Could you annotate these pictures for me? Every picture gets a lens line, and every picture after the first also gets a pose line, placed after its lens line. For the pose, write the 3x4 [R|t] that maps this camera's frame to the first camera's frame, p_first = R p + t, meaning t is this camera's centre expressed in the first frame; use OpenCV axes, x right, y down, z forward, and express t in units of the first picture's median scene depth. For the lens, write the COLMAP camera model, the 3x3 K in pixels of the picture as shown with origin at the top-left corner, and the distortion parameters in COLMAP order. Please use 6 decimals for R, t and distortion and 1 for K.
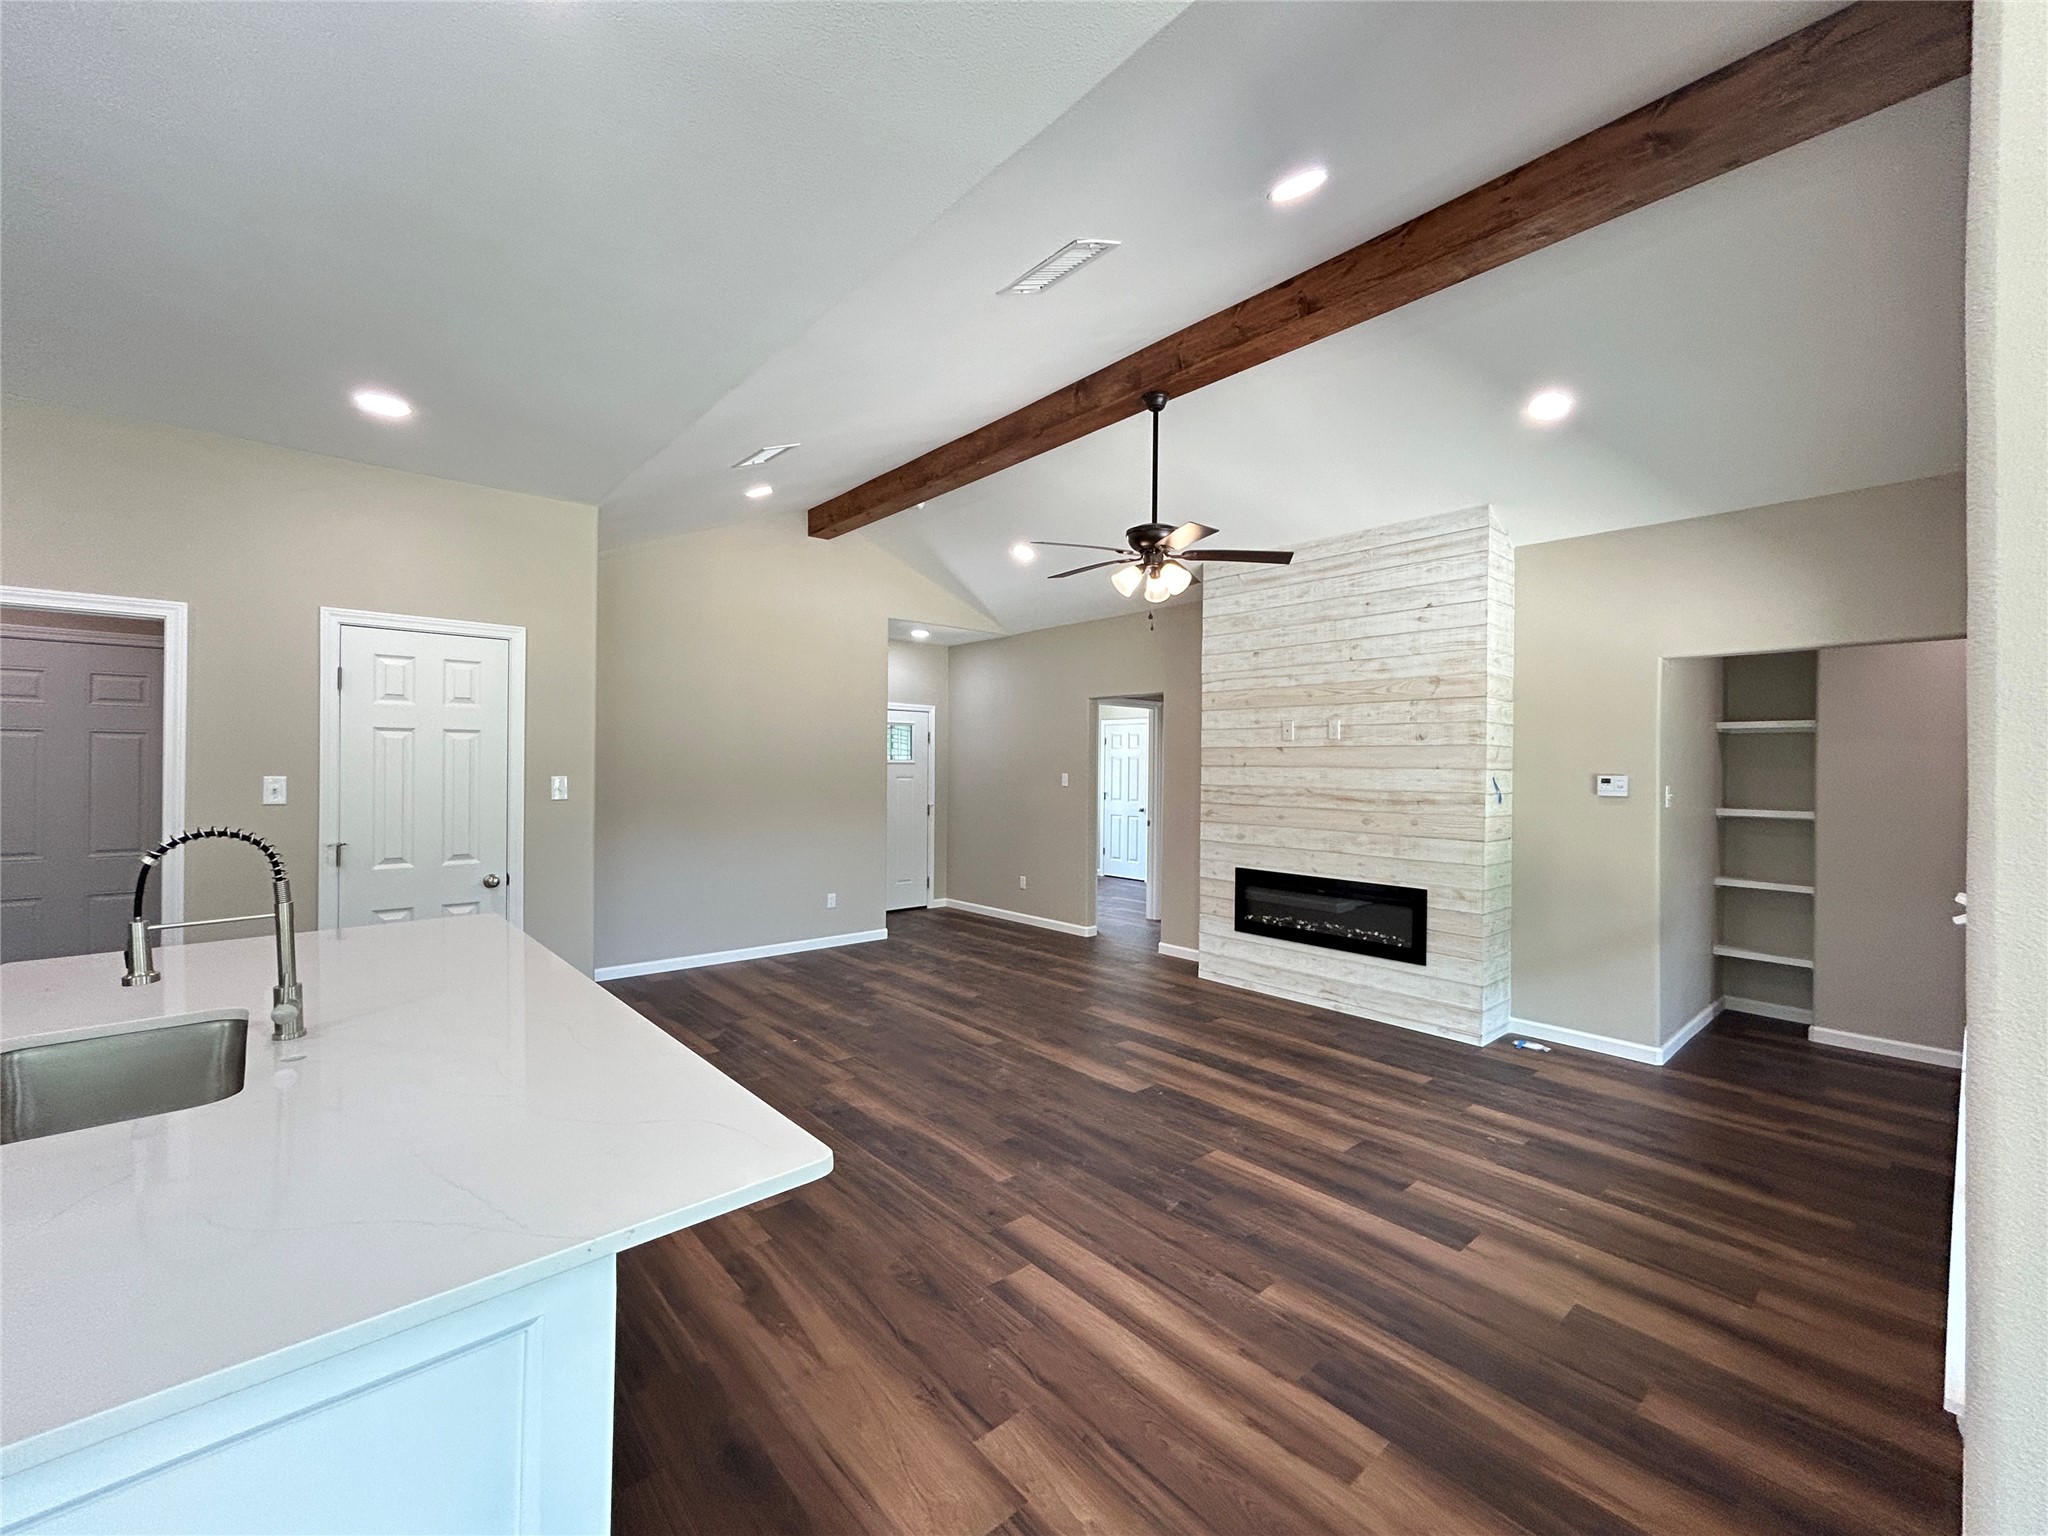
lens RADIAL K [[838.7, 0, 1021.2], [0, 838.7, 765.2], [0, 0, 1]] dist [-0.002393, 0.000968]
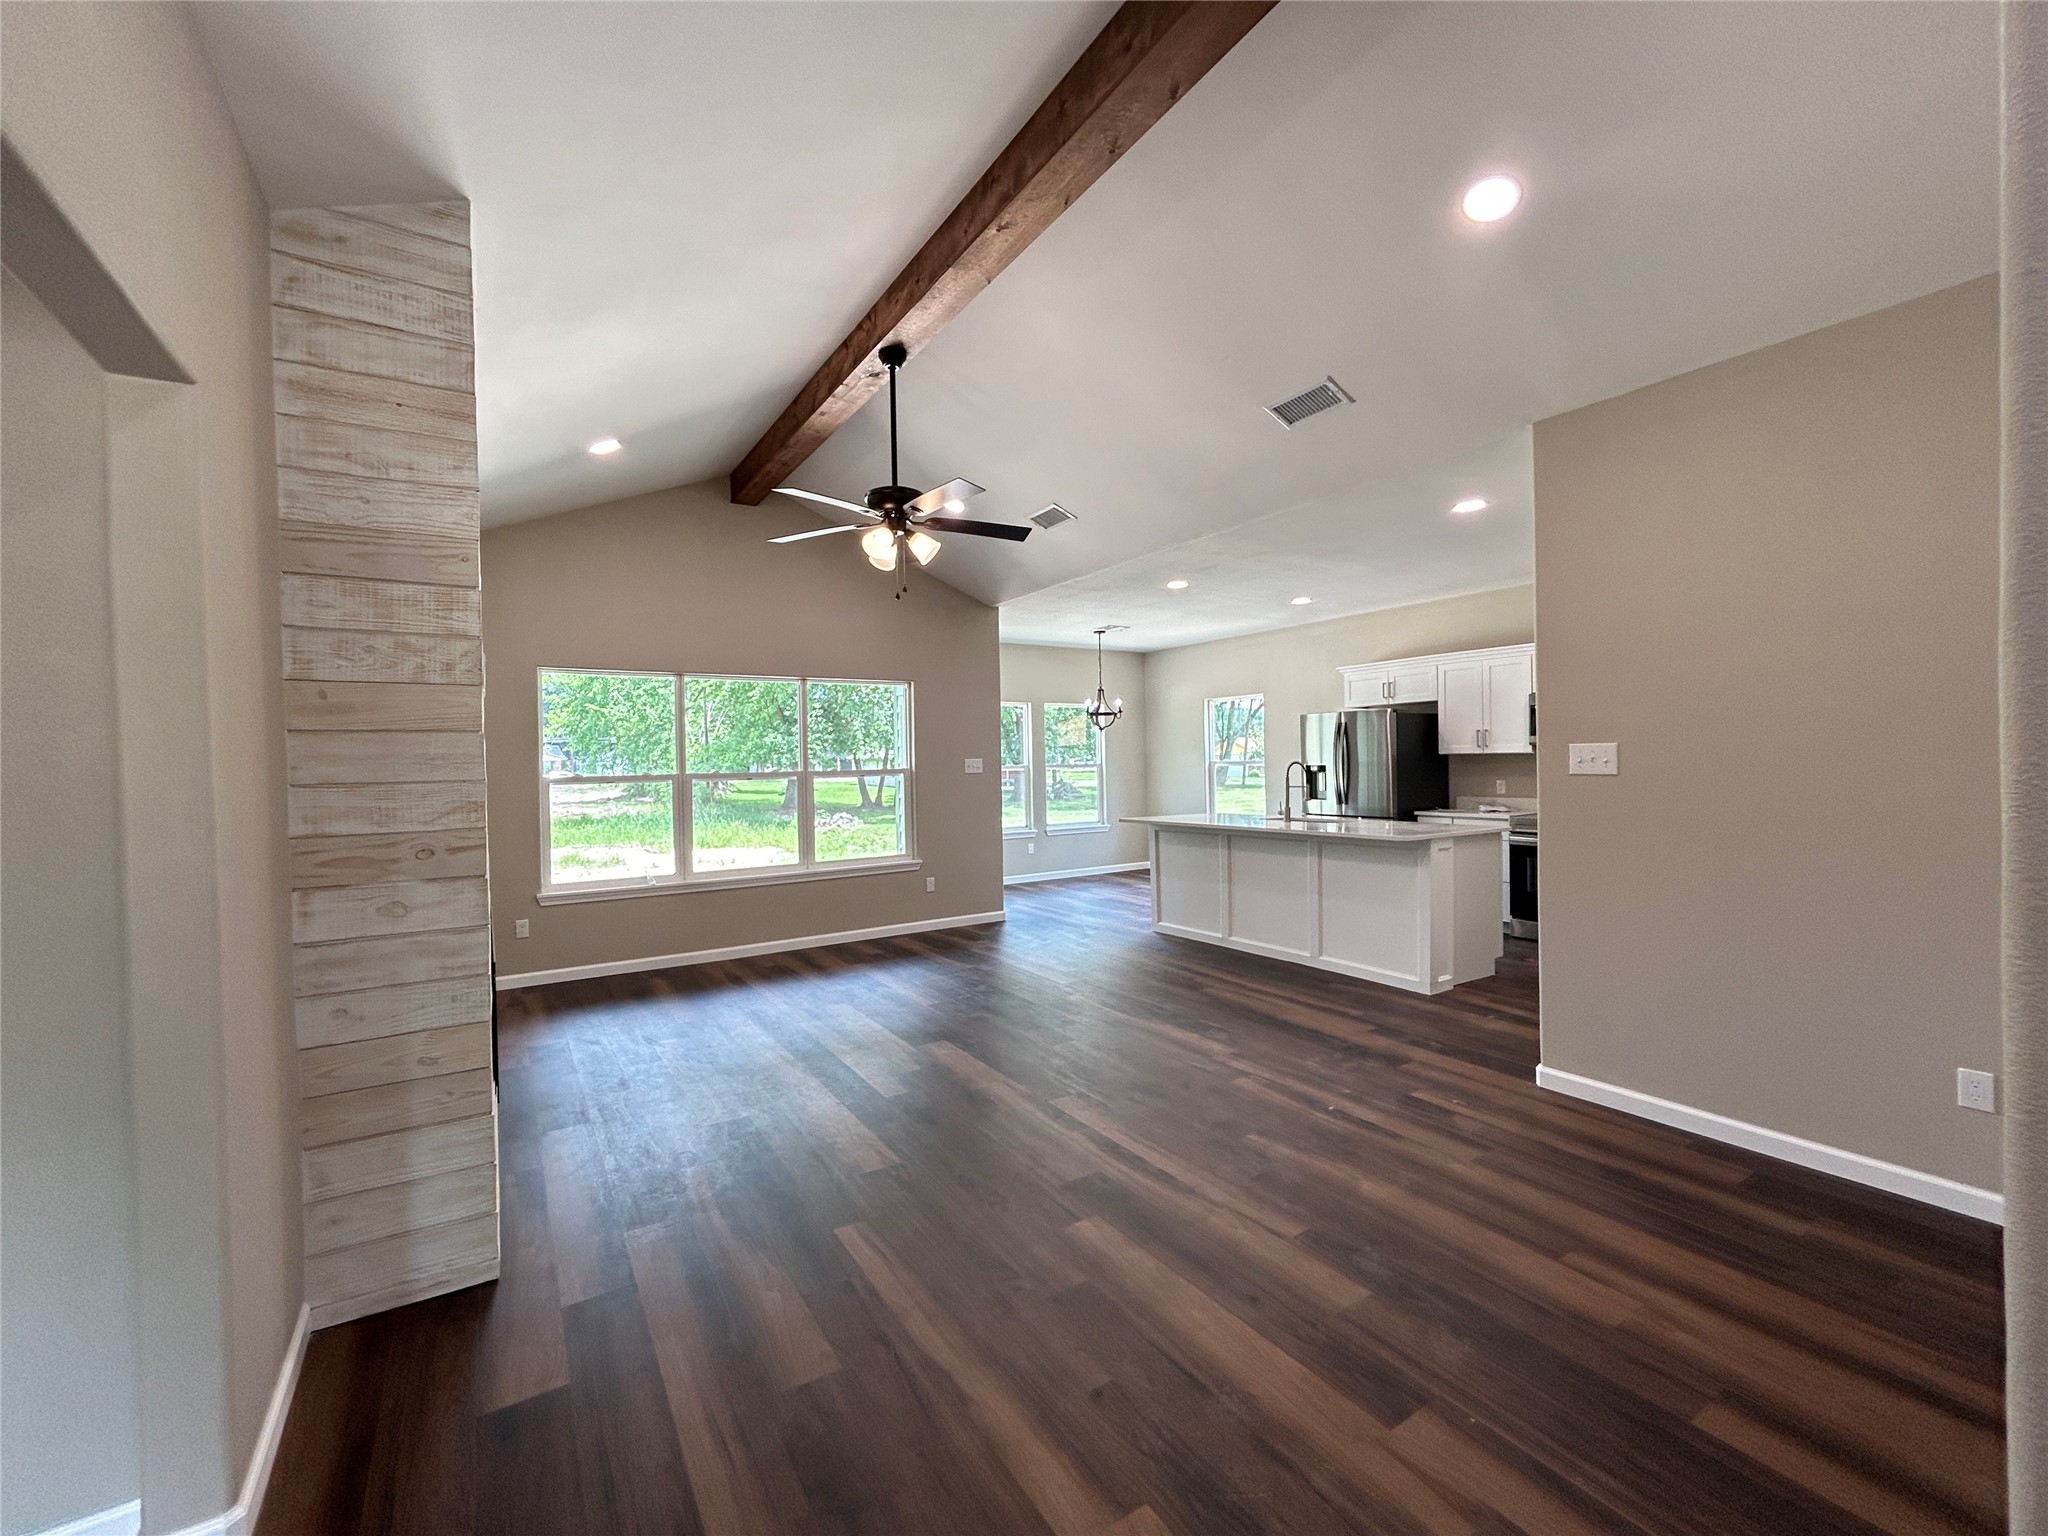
lens RADIAL K [[838.7, 0, 1021.2], [0, 838.7, 765.2], [0, 0, 1]] dist [-0.002393, 0.000968]
pose [[-0.988666, 0.006866, 0.149975, -0.109950], [0.008123, 0.999937, 0.007773, 0.018962], [-0.149912, 0.008903, -0.988659, 1.712695]]
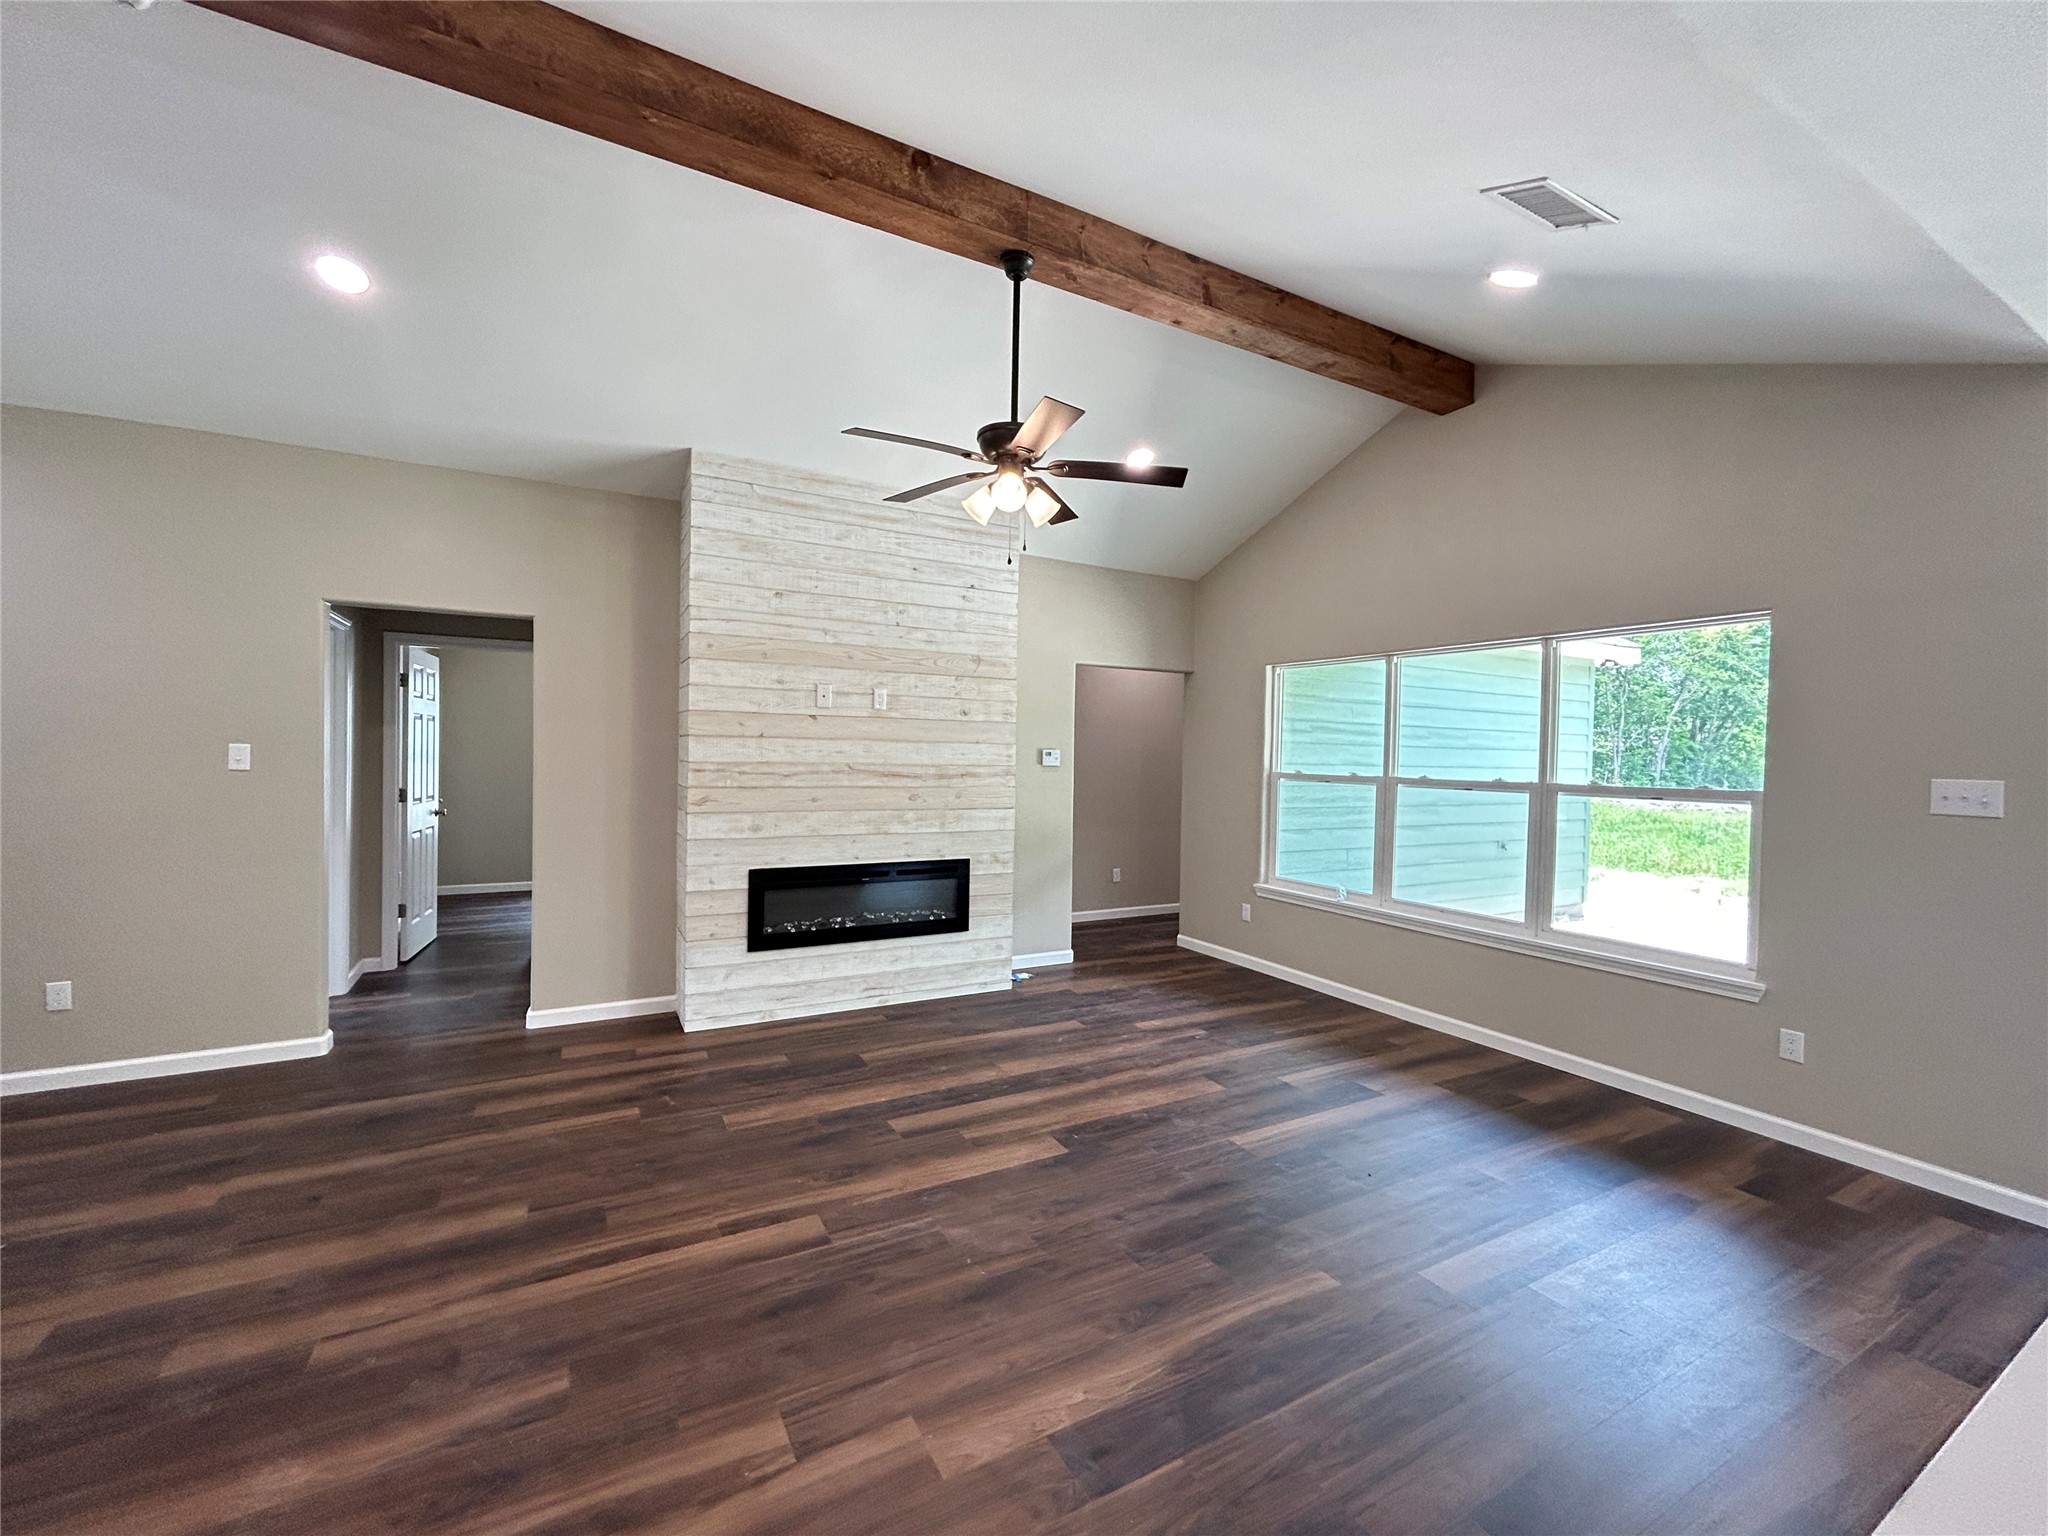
lens RADIAL K [[838.7, 0, 1021.2], [0, 838.7, 765.2], [0, 0, 1]] dist [-0.002393, 0.000968]
pose [[0.211039, -0.021722, 0.977236, -0.534784], [-0.016801, 0.999525, 0.025845, 0.003522], [-0.977333, -0.021873, 0.210574, 0.732964]]
